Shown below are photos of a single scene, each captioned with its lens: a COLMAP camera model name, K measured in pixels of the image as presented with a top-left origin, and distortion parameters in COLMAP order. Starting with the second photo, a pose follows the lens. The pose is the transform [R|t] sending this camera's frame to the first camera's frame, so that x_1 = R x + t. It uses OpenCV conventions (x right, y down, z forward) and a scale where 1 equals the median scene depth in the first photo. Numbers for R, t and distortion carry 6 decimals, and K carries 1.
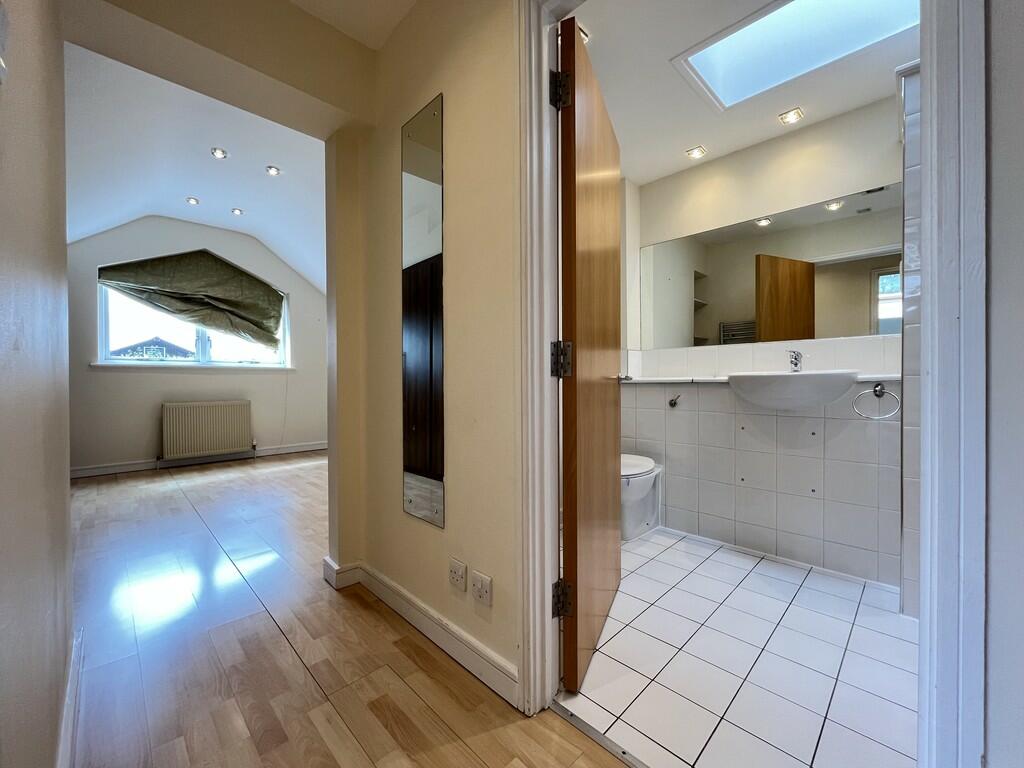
lens RADIAL K [[412.9, 0, 512.0], [0, 412.9, 384.0], [0, 0, 1]] dist [-0.003973, 0.000189]
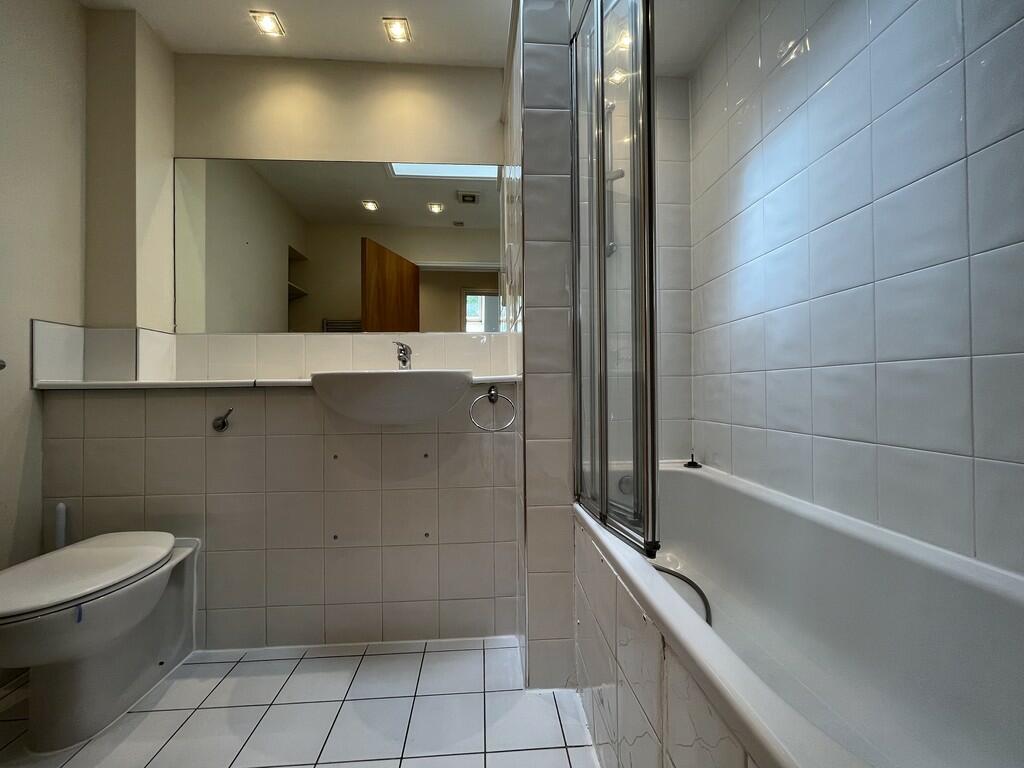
lens RADIAL K [[412.9, 0, 512.0], [0, 412.9, 384.0], [0, 0, 1]] dist [-0.003973, 0.000189]
pose [[0.649705, 0.011460, 0.760100, 0.205963], [0.013934, 0.999539, -0.026980, 0.011712], [-0.760059, 0.028120, 0.649245, 0.305652]]
